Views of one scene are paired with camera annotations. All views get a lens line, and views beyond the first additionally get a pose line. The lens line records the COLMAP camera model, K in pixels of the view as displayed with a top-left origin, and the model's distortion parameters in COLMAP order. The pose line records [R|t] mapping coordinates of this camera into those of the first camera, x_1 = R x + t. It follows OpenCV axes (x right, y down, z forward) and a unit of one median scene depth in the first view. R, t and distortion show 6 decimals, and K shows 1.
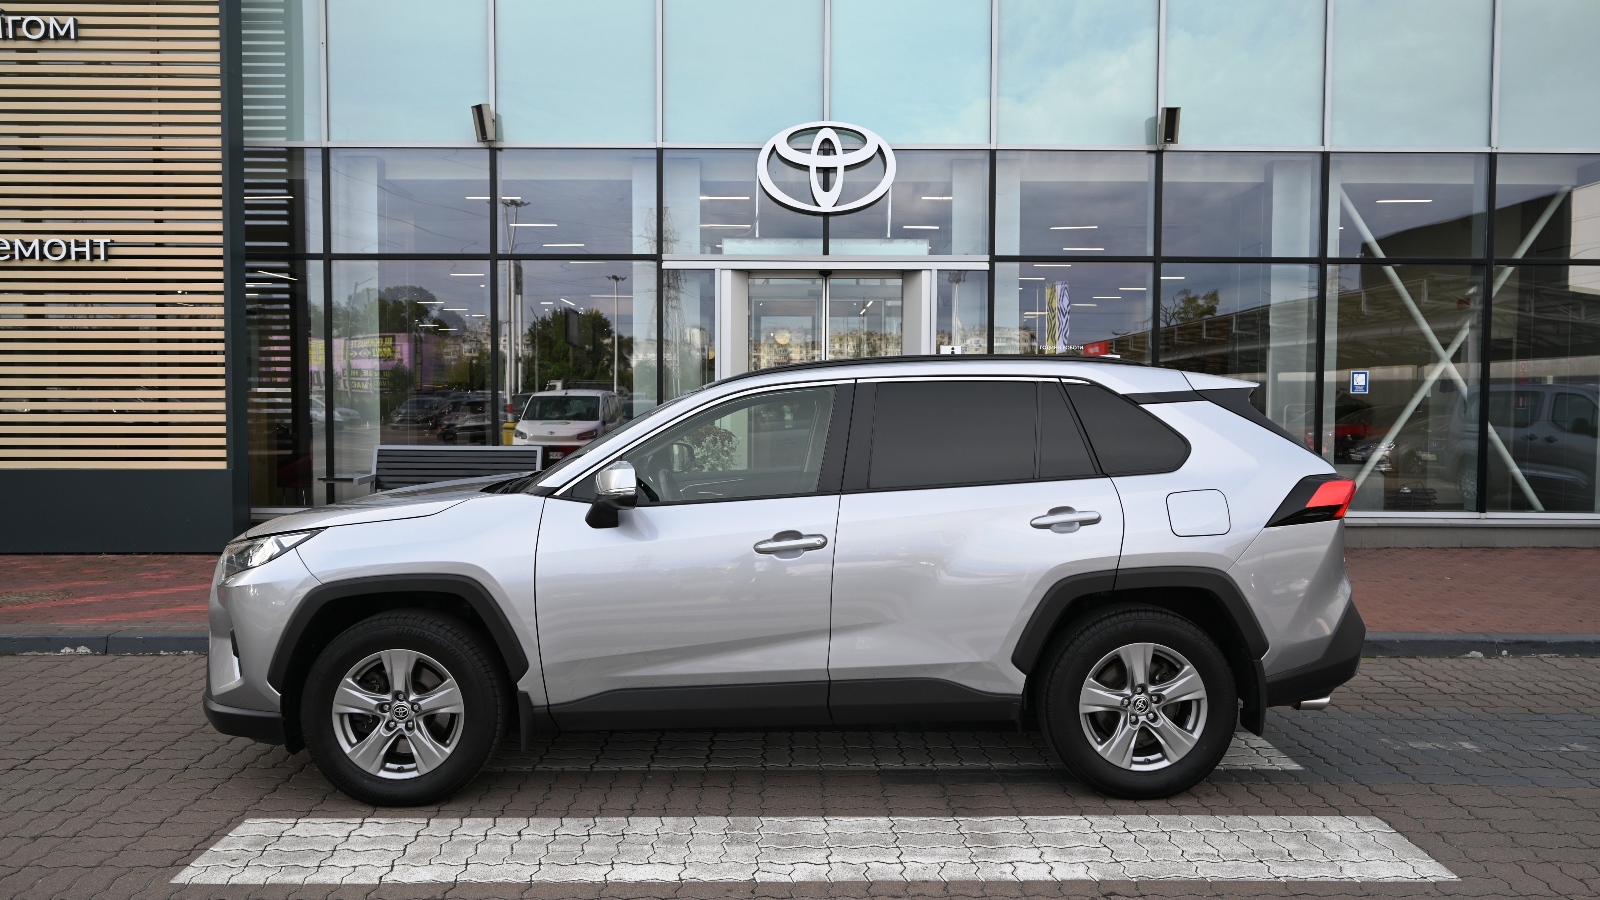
lens RADIAL K [[1086.5, 0, 786.7], [0, 1086.5, 444.3], [0, 0, 1]] dist [0.006429, 0.002295]
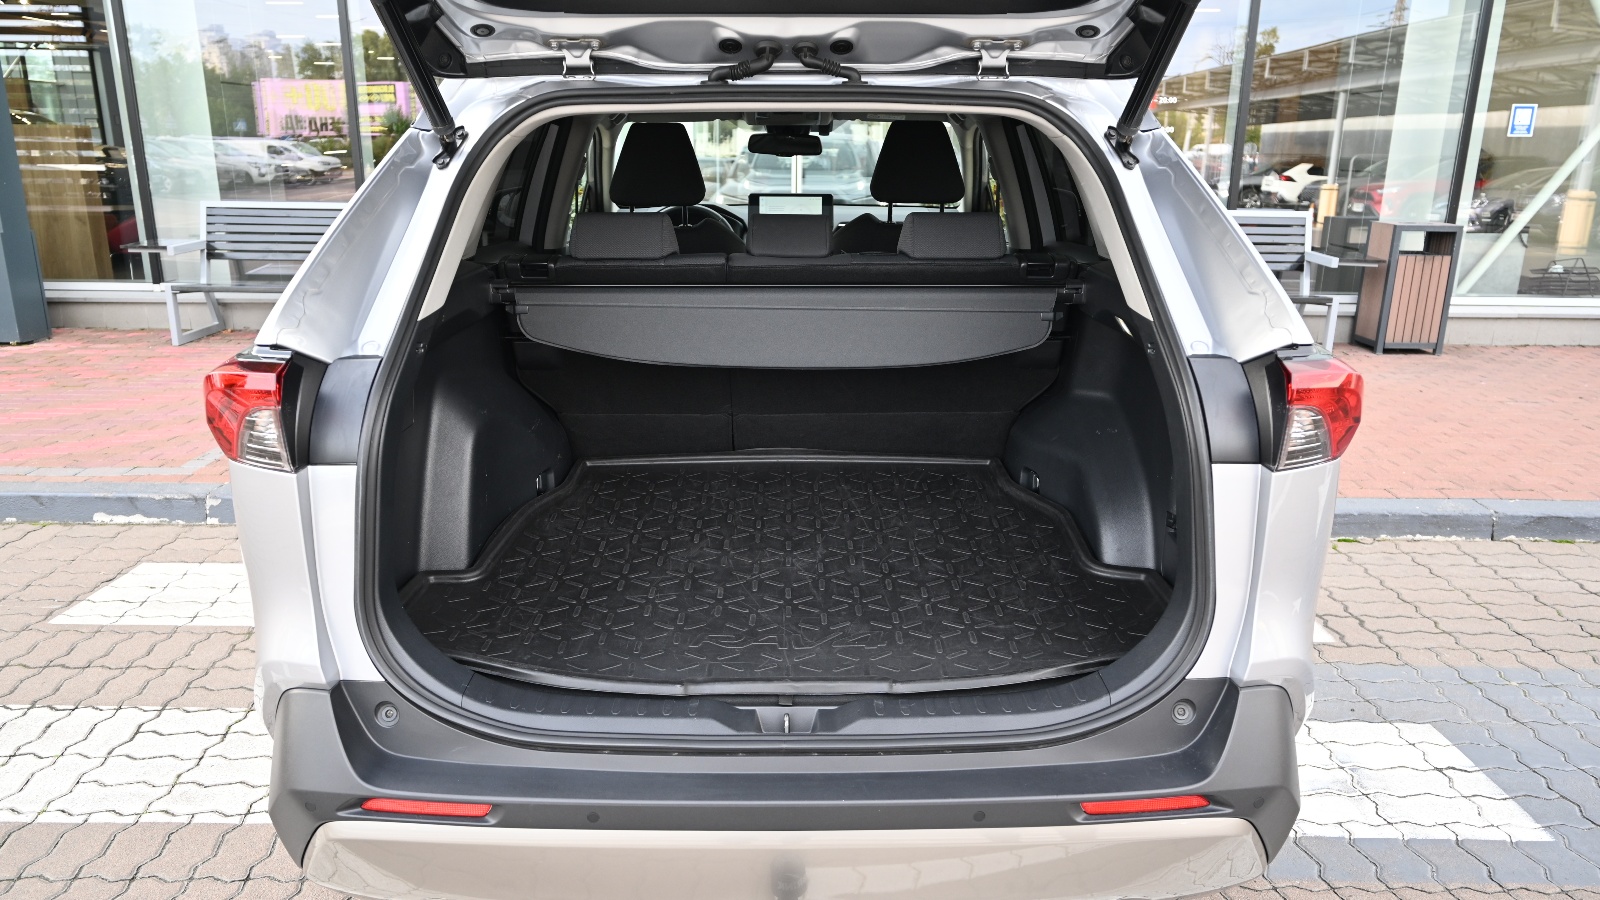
lens RADIAL K [[1086.5, 0, 794.9], [0, 1086.5, 457.1], [0, 0, 1]] dist [0.006429, 0.002295]
pose [[0.999884, 0.009035, -0.012284, 0.046949], [-0.005935, 0.972627, 0.232295, -0.004183], [0.014047, -0.232195, 0.972568, 0.229364]]
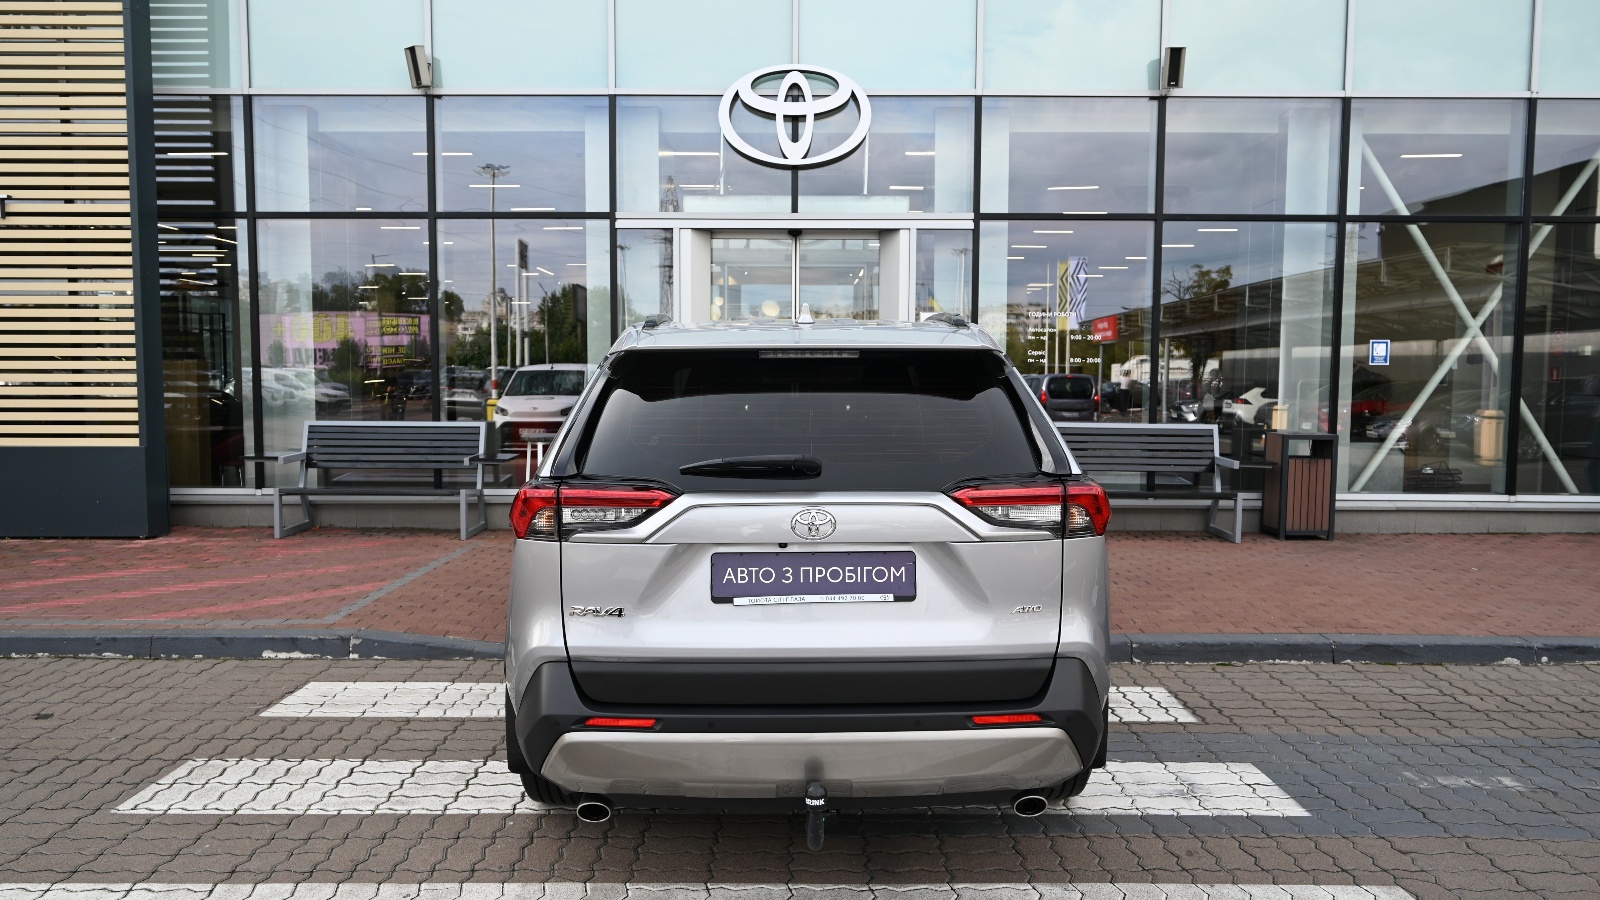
lens RADIAL K [[1086.5, 0, 788.1], [0, 1086.5, 453.4], [0, 0, 1]] dist [0.006429, 0.002295]
pose [[0.999955, 0.000970, -0.009399, 0.040078], [-0.000689, 0.999555, 0.029818, 0.000776], [0.009424, -0.029810, 0.999511, 0.082742]]
